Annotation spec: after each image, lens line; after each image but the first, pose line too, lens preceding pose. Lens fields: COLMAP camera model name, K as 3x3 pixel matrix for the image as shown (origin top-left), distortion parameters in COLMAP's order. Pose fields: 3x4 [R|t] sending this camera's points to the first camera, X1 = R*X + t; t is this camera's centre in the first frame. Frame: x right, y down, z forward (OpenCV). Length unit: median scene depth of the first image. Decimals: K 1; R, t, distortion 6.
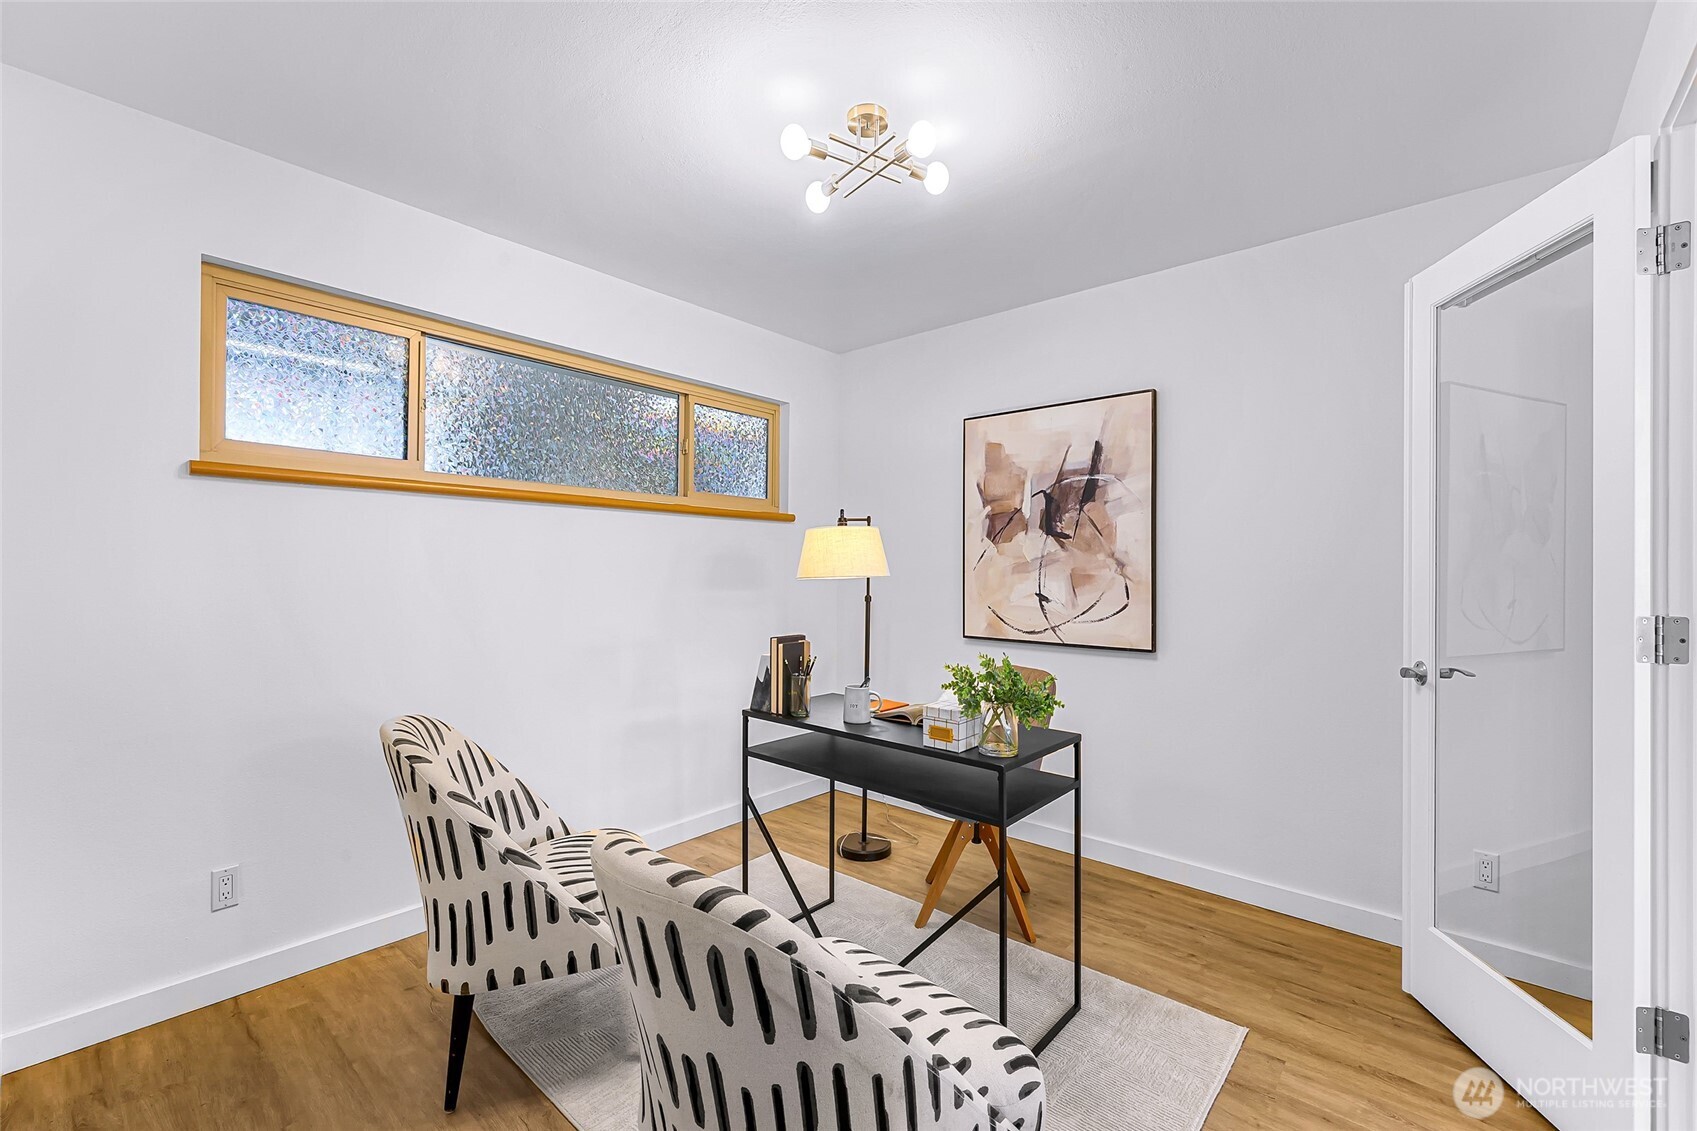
lens RADIAL K [[721.4, 0, 844.1], [0, 721.4, 565.8], [0, 0, 1]] dist [0.002257, 0.000216]
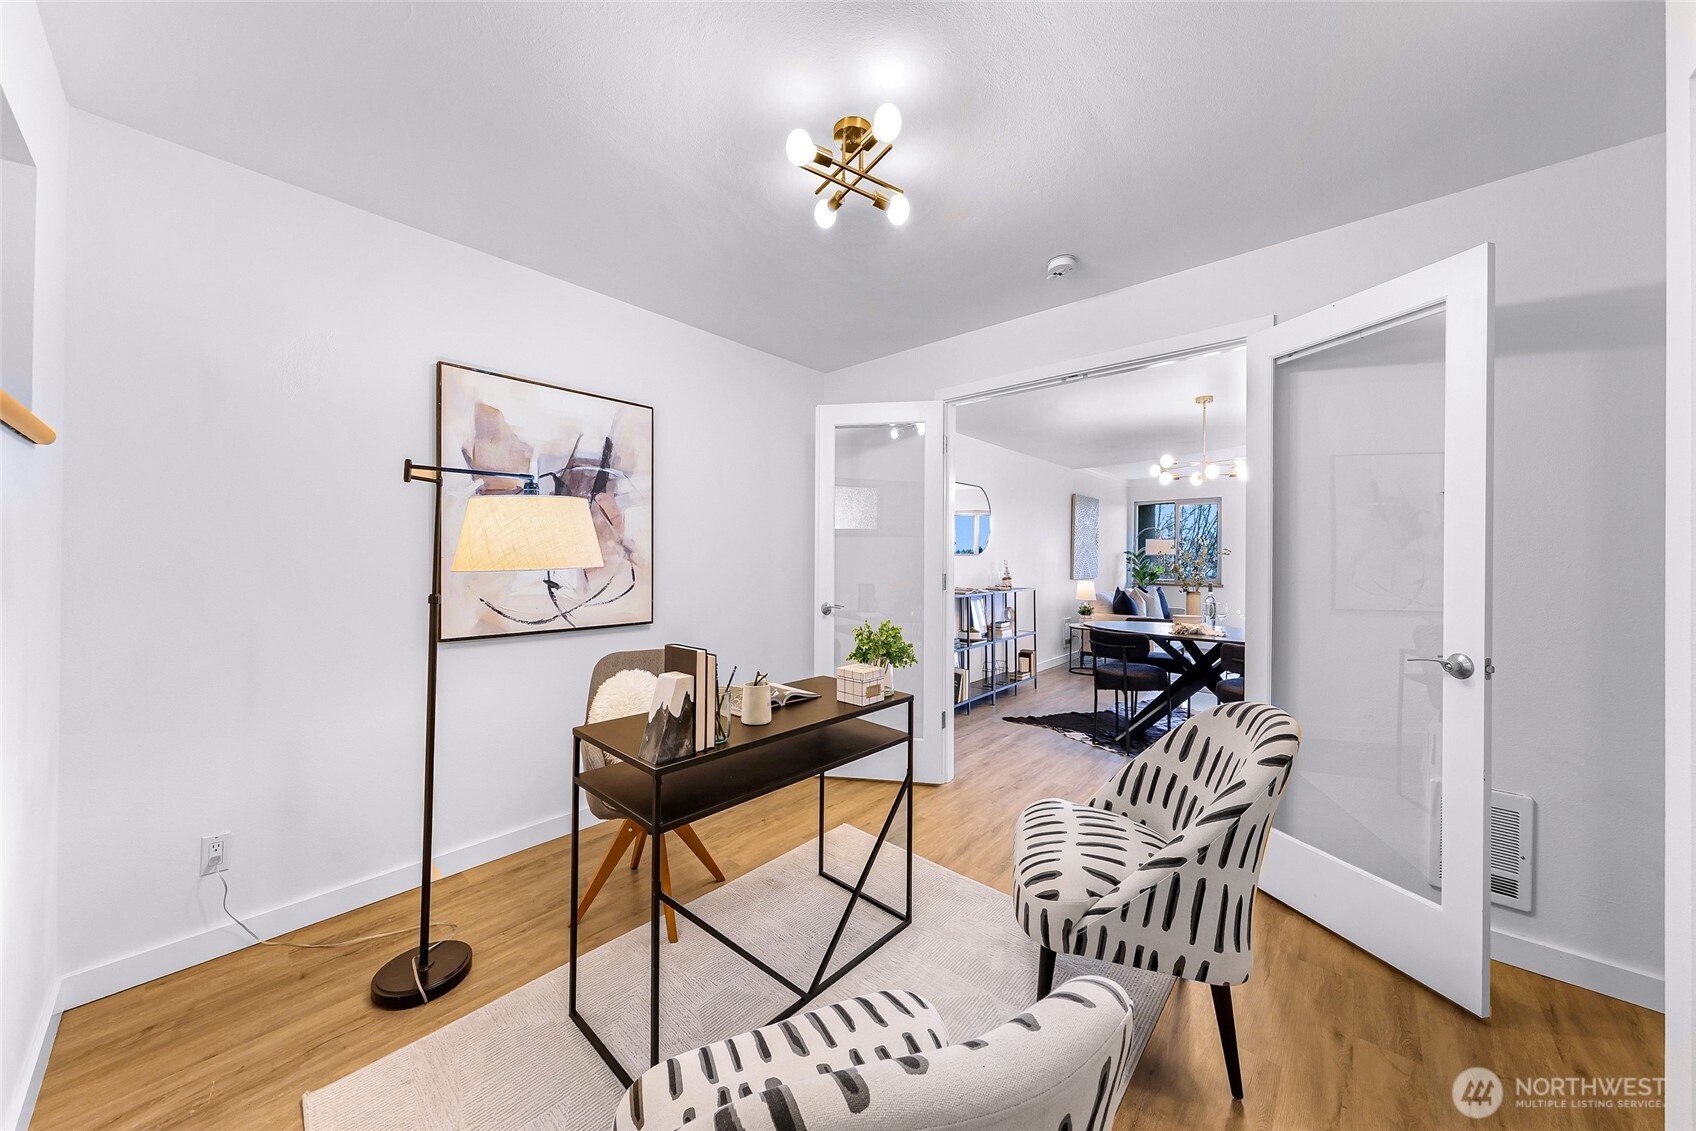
lens RADIAL K [[576.8, 0, 857.0], [0, 576.8, 548.7], [0, 0, 1]] dist [-0.000082, -0.000234]
pose [[-0.007519, 0.007007, 0.999947, -0.519073], [-0.013132, 0.999889, -0.007105, -0.003477], [-0.999886, -0.013185, -0.007426, 0.623099]]
